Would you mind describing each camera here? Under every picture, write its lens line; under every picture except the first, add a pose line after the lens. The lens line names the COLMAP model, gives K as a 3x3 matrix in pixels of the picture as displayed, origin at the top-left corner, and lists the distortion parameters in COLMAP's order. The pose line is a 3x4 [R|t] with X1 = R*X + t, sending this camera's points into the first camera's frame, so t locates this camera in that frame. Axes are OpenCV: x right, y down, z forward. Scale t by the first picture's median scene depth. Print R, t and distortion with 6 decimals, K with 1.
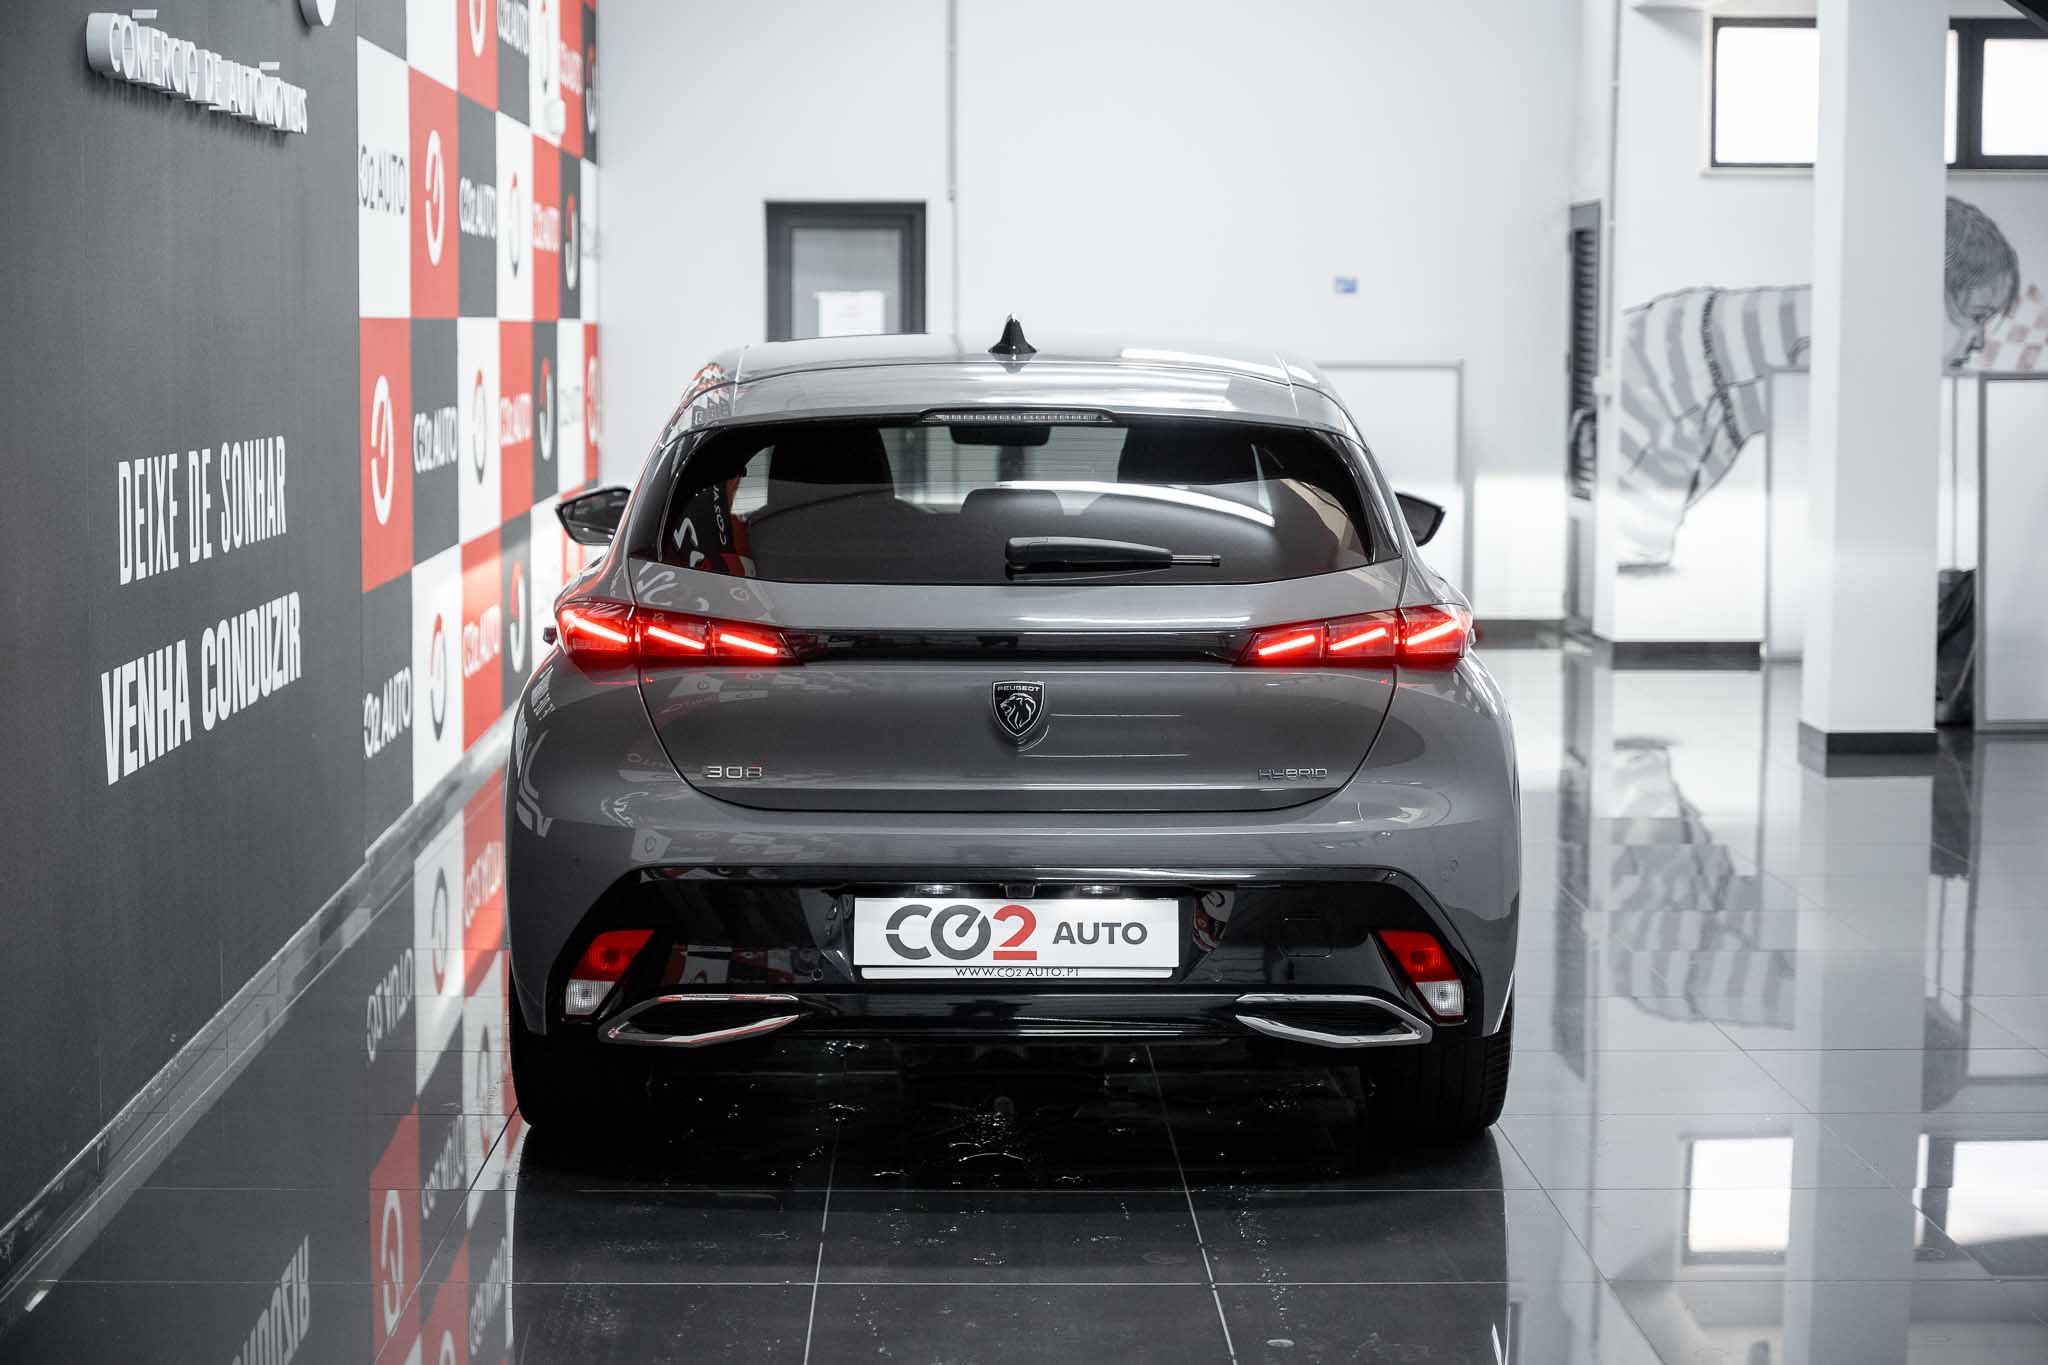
lens RADIAL K [[3591.6, 0, 942.1], [0, 3591.6, 681.2], [0, 0, 1]] dist [-0.044550, -0.043351]
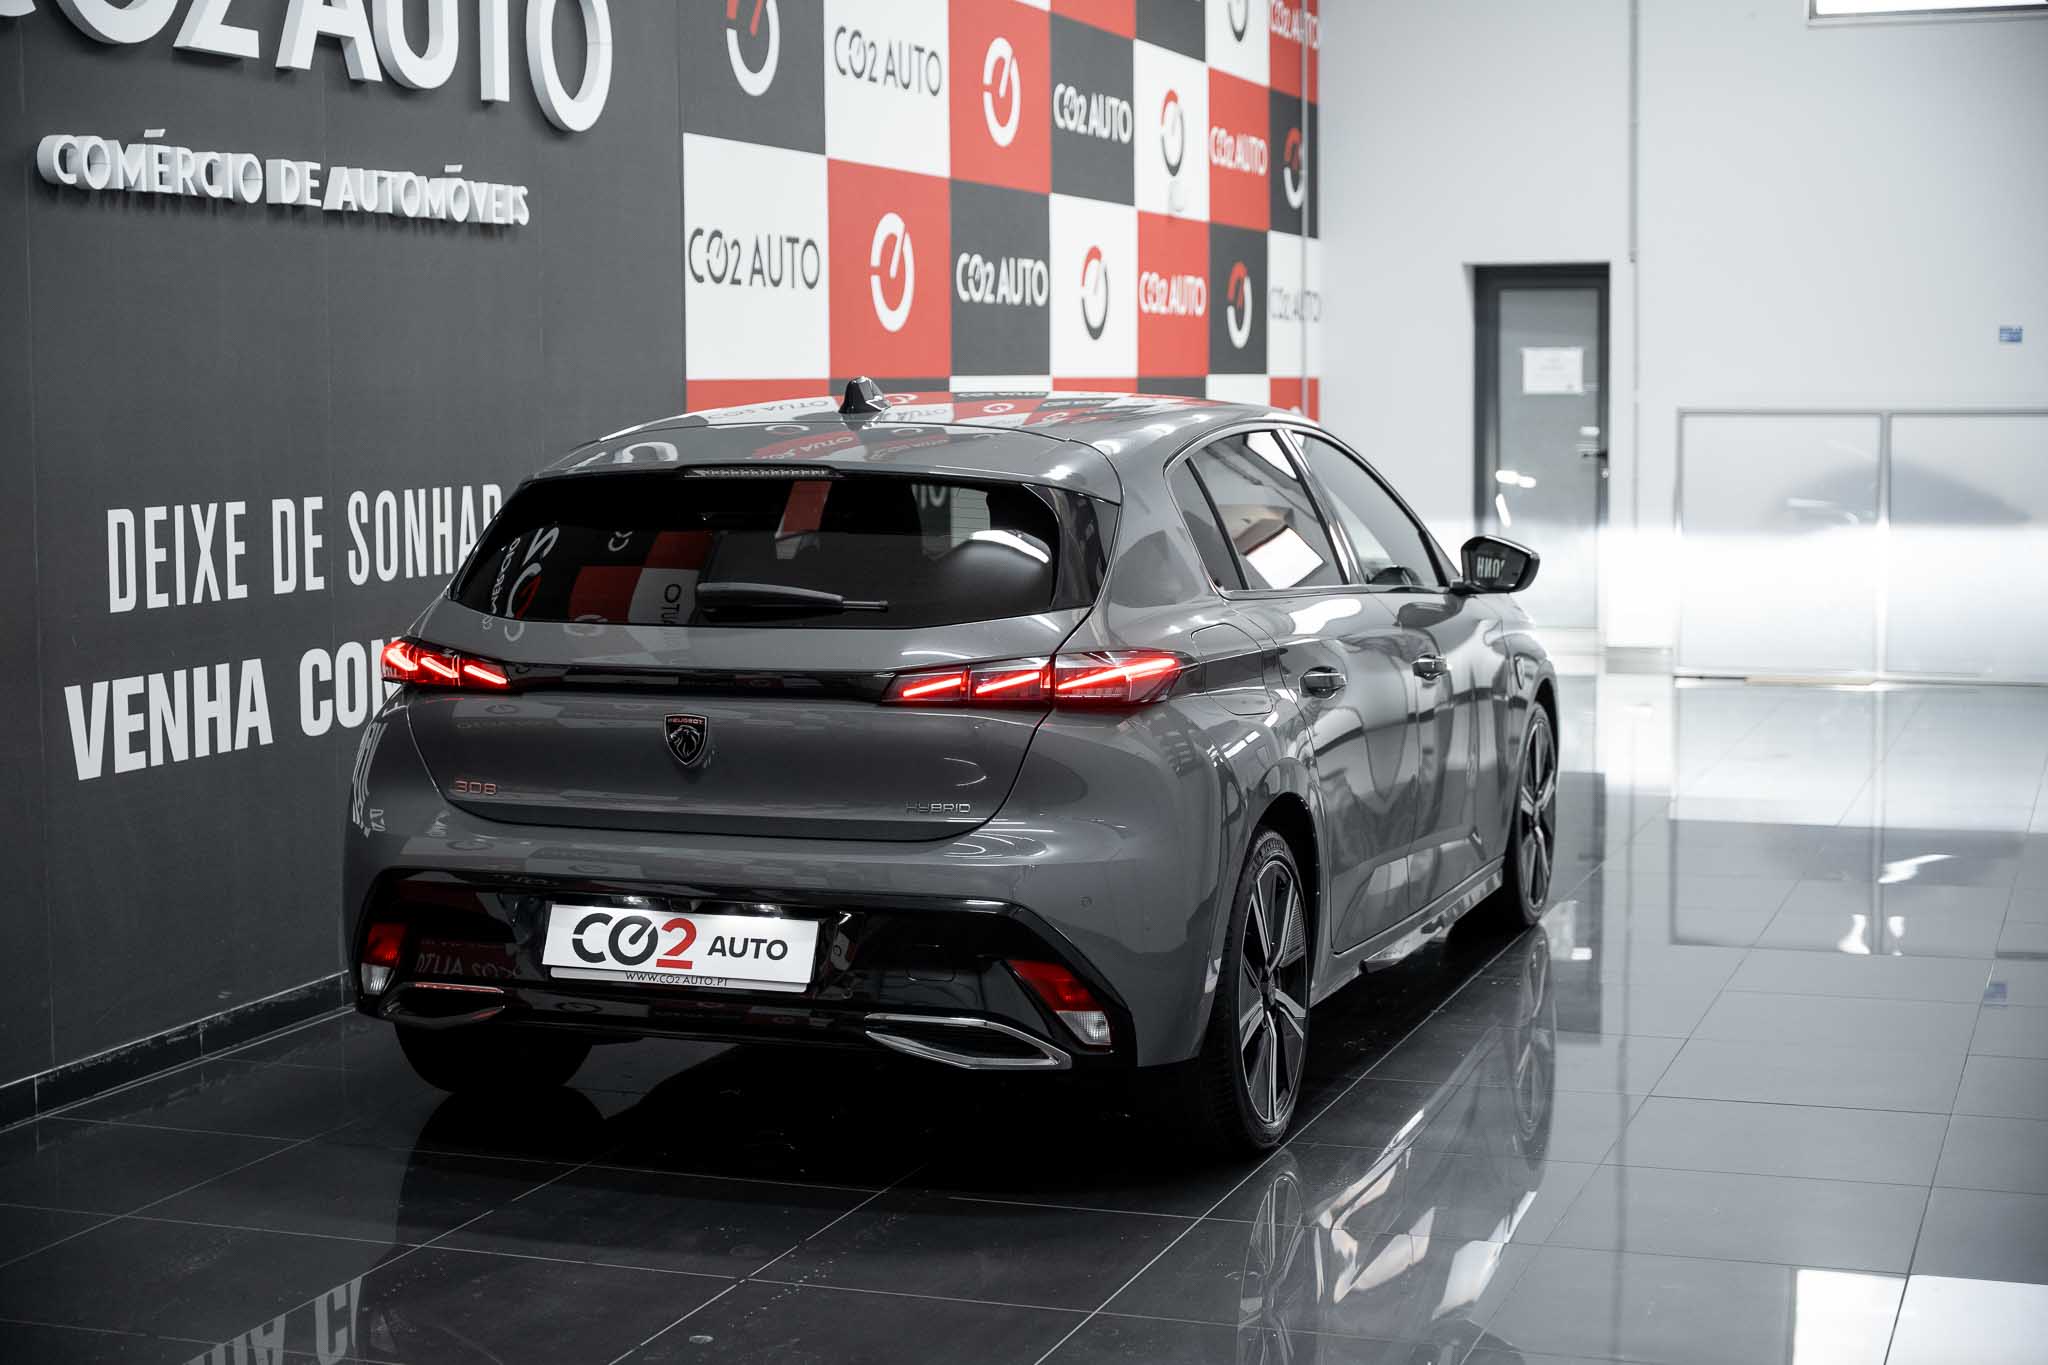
lens RADIAL K [[3146.3, 0, 969.1], [0, 3146.3, 683.4], [0, 0, 1]] dist [-0.039491, -0.014985]
pose [[0.936207, 0.023439, -0.350665, 0.433055], [-0.023841, 0.999711, 0.003173, -0.014343], [0.350638, 0.005390, 0.936496, 0.129360]]
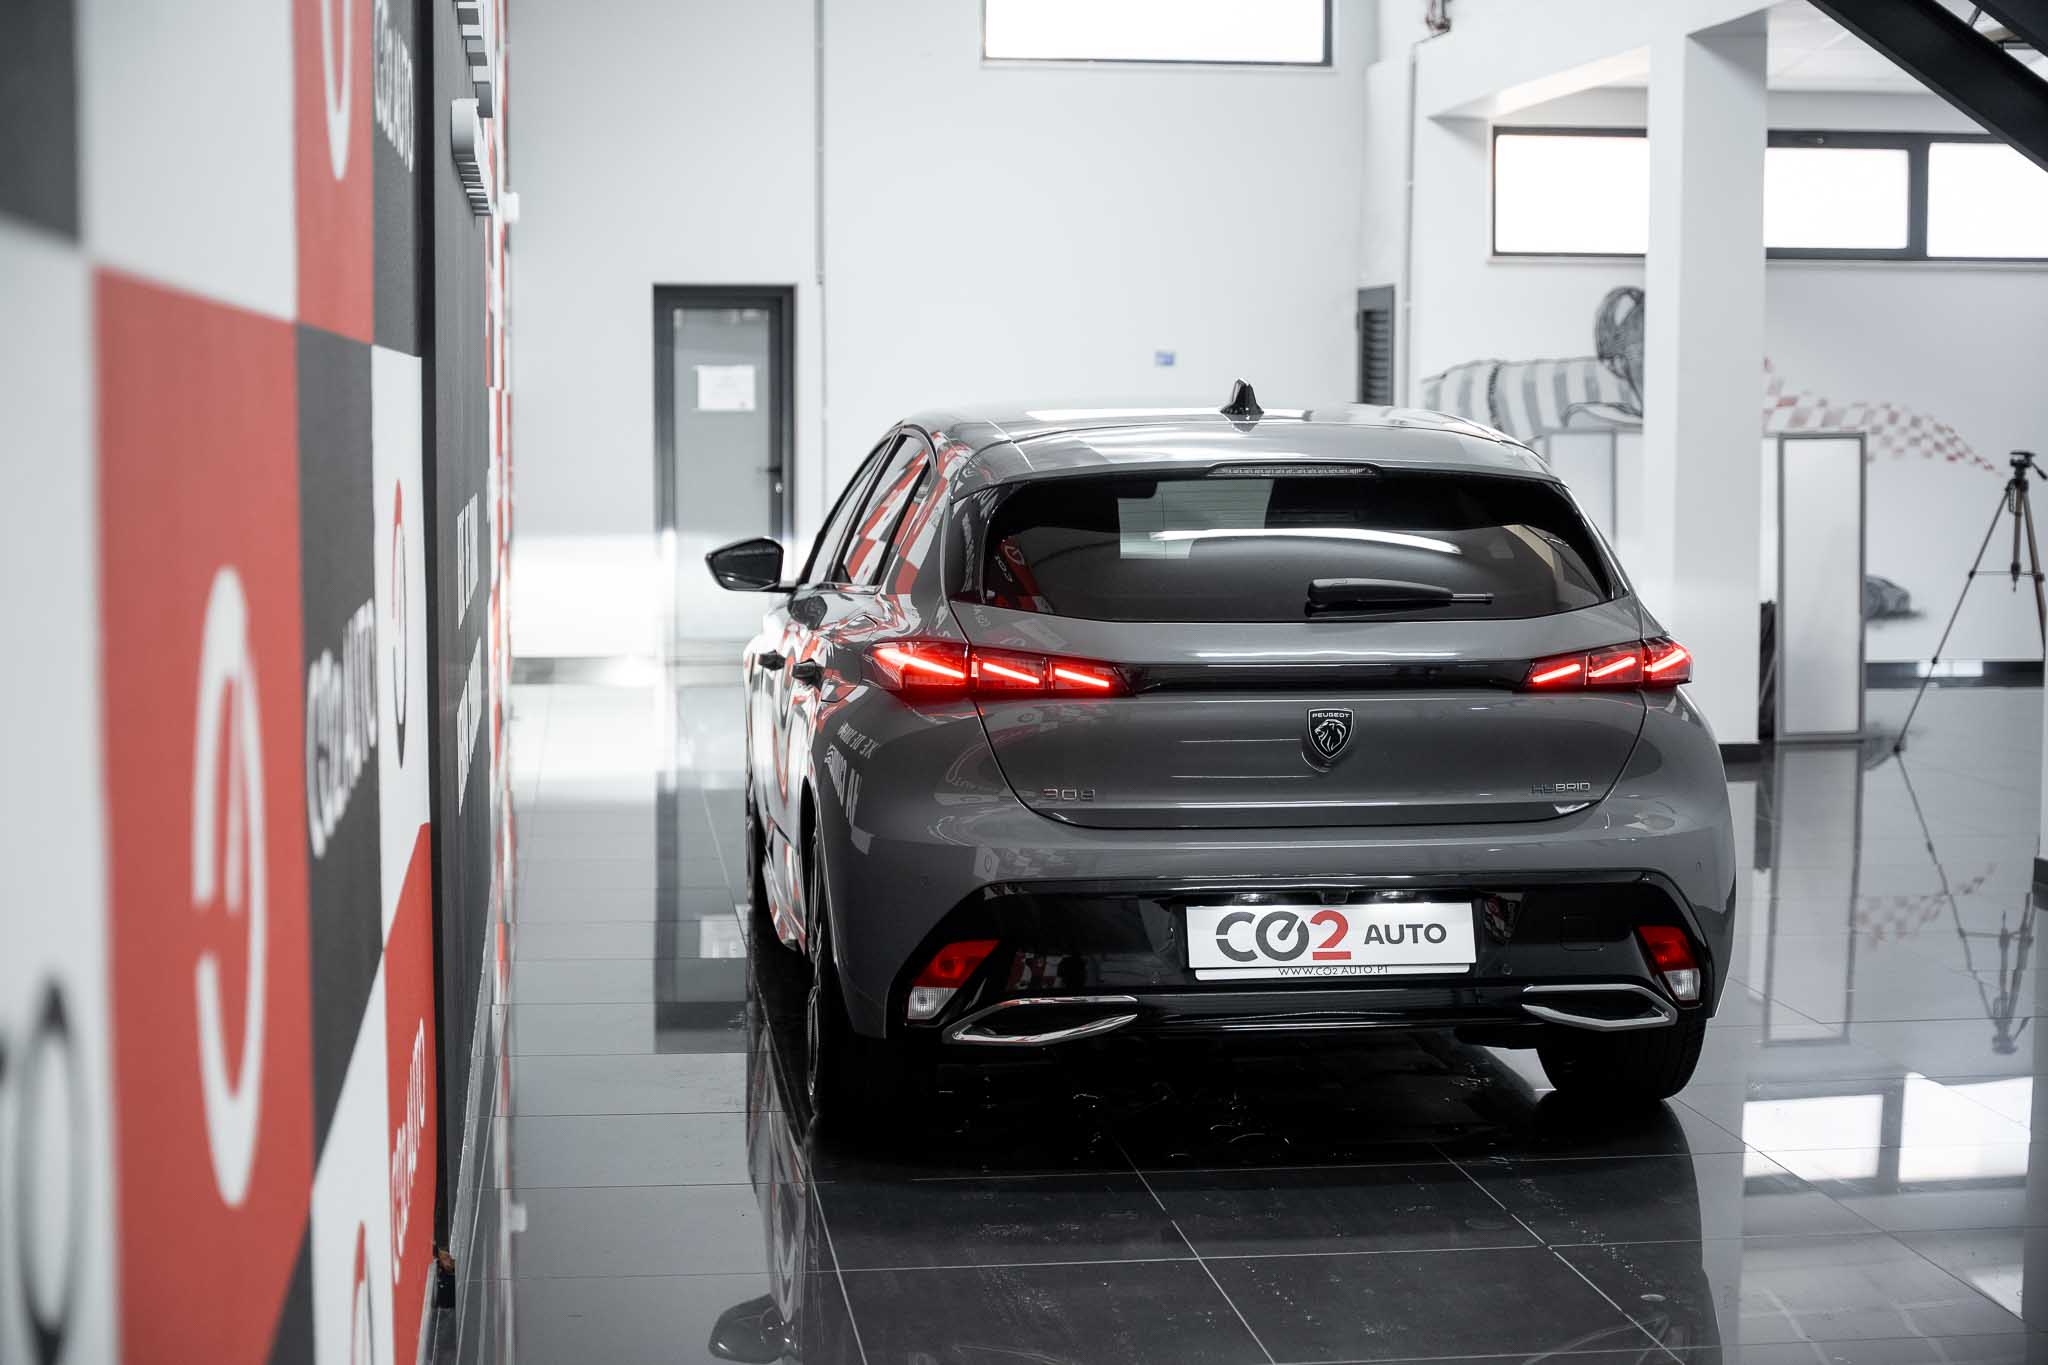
lens RADIAL K [[3146.3, 0, 969.1], [0, 3146.3, 683.4], [0, 0, 1]] dist [-0.039491, -0.014985]
pose [[0.992662, -0.012580, 0.120264, -0.203777], [0.013560, 0.999881, -0.007337, -0.002156], [-0.120158, 0.008914, 0.992715, 0.047229]]
